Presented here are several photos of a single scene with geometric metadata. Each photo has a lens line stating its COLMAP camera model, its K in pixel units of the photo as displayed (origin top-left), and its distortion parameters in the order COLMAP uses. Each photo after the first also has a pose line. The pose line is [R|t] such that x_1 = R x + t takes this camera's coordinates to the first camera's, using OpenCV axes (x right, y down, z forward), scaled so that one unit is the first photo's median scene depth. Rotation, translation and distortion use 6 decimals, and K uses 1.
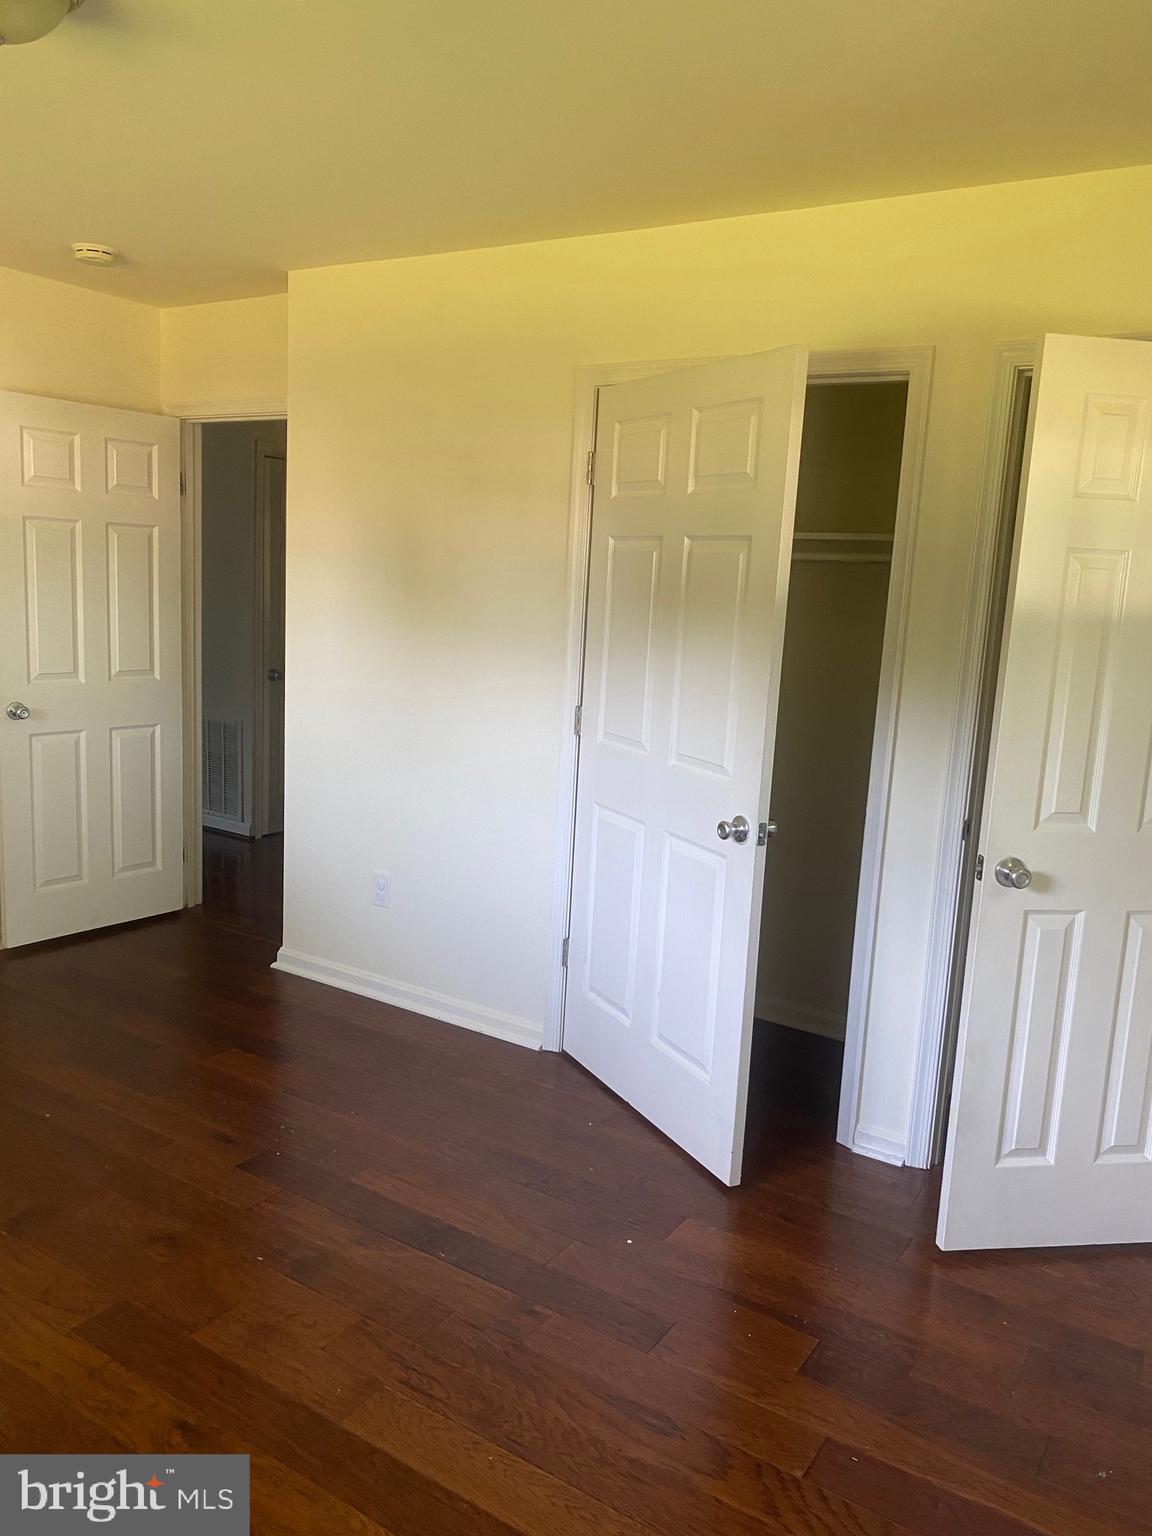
lens RADIAL K [[1172.0, 0, 576.0], [0, 1172.0, 768.0], [0, 0, 1]] dist [0.001225, -0.005256]
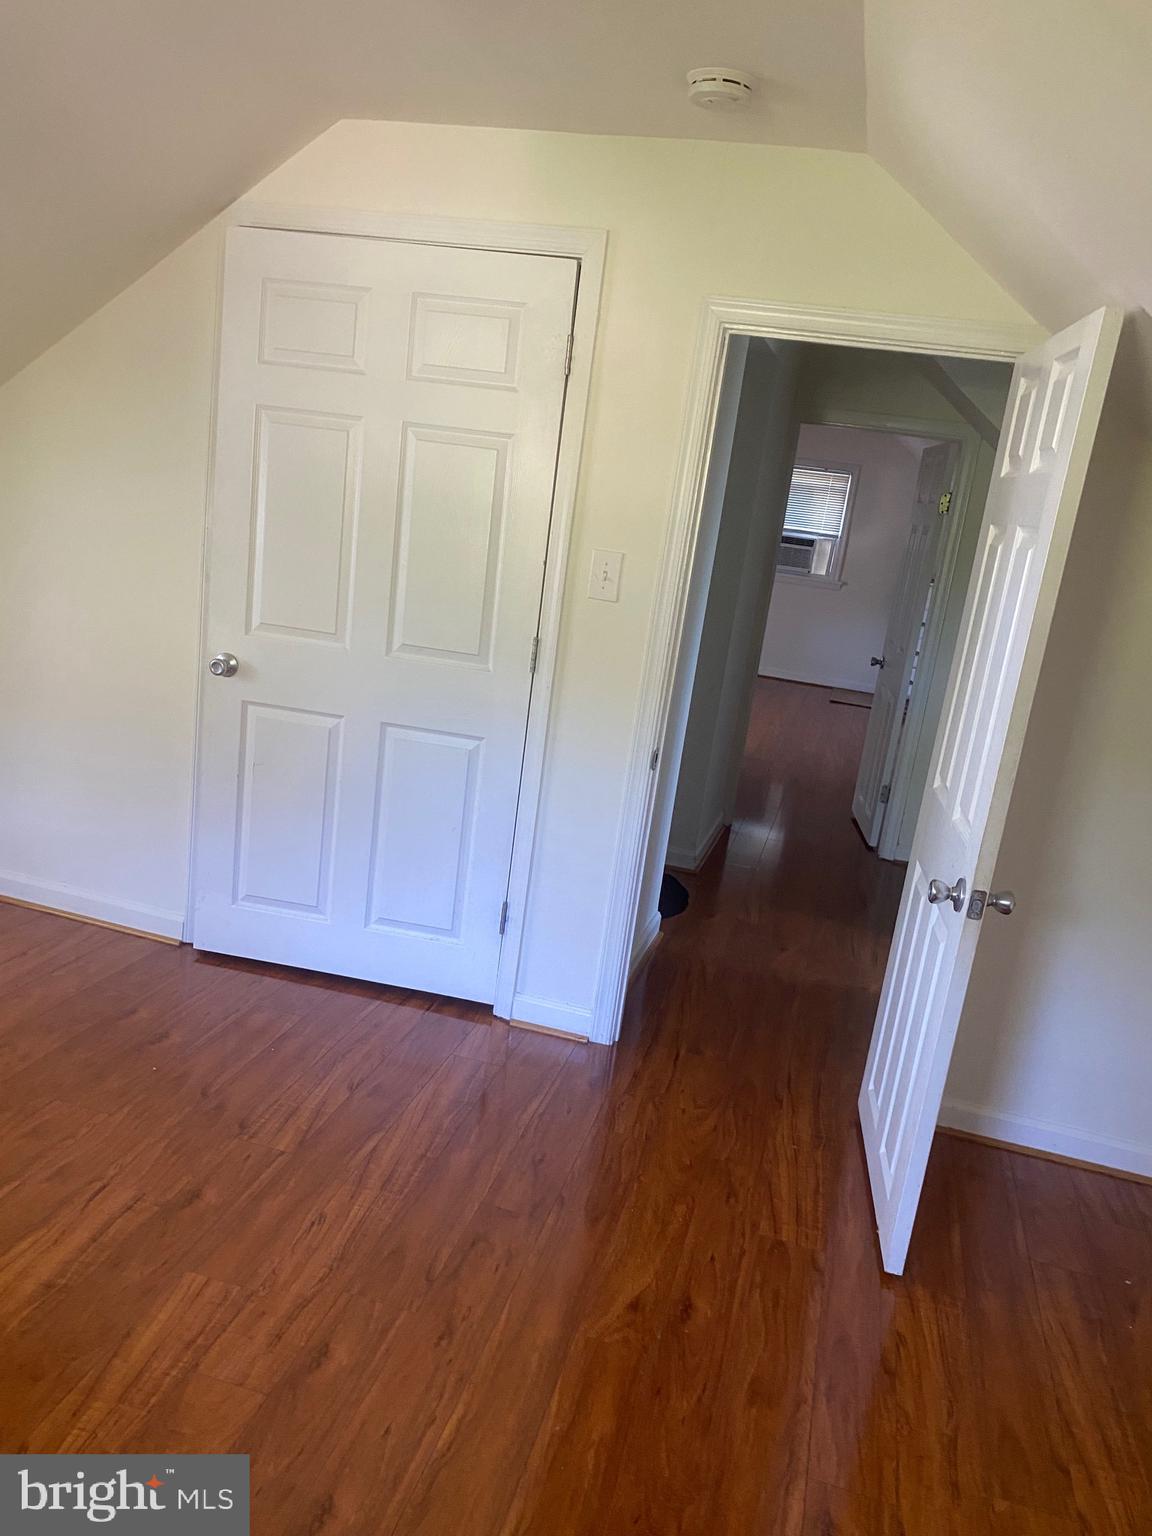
lens RADIAL K [[1172.0, 0, 576.0], [0, 1172.0, 768.0], [0, 0, 1]] dist [0.001225, -0.005256]
pose [[0.325668, 0.189844, -0.926229, 0.329773], [-0.247555, 0.962580, 0.110253, -0.119123], [0.912500, 0.193387, 0.360478, 0.864988]]
